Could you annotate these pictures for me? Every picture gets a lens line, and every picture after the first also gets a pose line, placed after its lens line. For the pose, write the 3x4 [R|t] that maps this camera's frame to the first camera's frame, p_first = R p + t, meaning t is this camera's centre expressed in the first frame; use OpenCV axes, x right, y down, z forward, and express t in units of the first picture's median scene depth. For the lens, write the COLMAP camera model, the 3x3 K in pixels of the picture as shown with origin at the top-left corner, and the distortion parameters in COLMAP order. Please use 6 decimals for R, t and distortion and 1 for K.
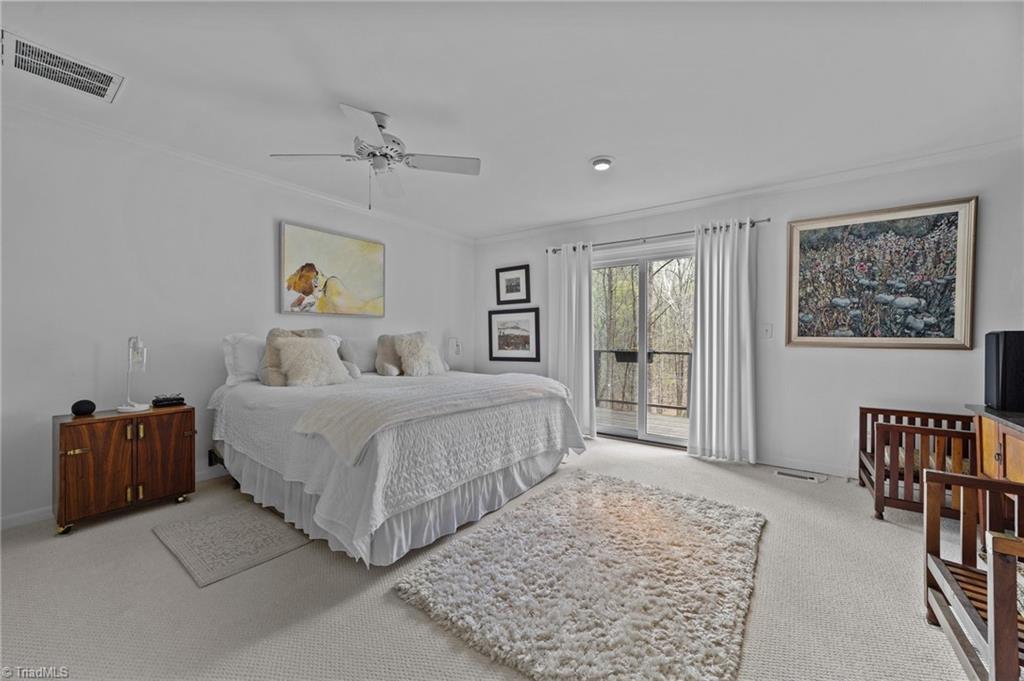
lens RADIAL K [[390.7, 0, 511.6], [0, 390.7, 340.4], [0, 0, 1]] dist [-0.002565, -0.000037]
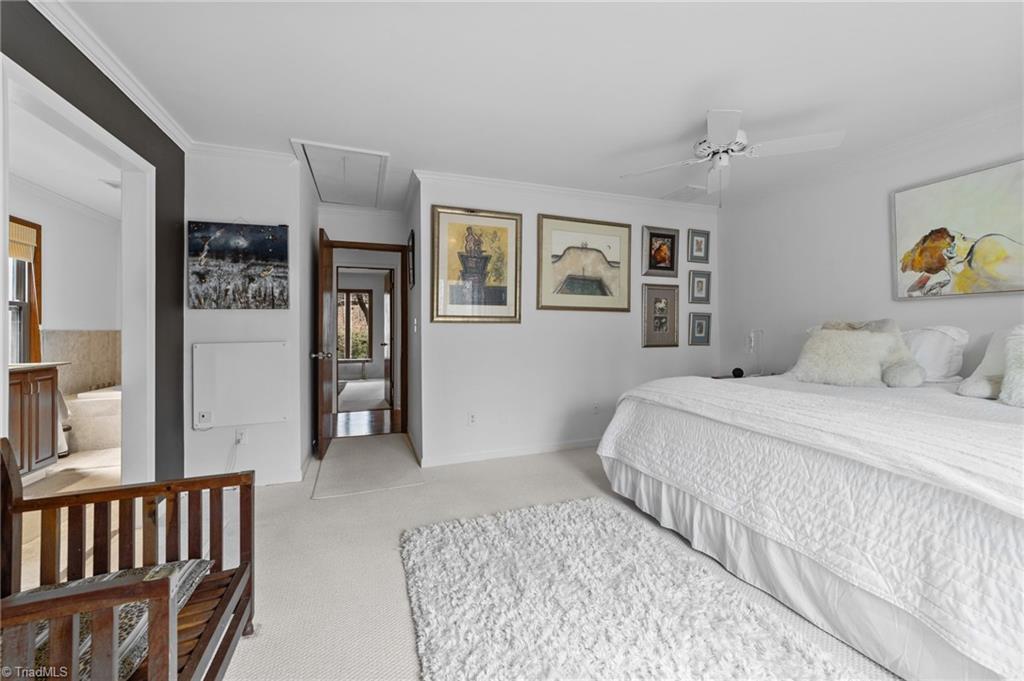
lens RADIAL K [[390.7, 0, 512.5], [0, 390.7, 333.2], [0, 0, 1]] dist [-0.002565, -0.000037]
pose [[-0.547842, 0.003202, -0.836576, 0.551701], [-0.005540, 0.999957, 0.007456, -0.002021], [0.836564, 0.008719, -0.547801, 0.754820]]
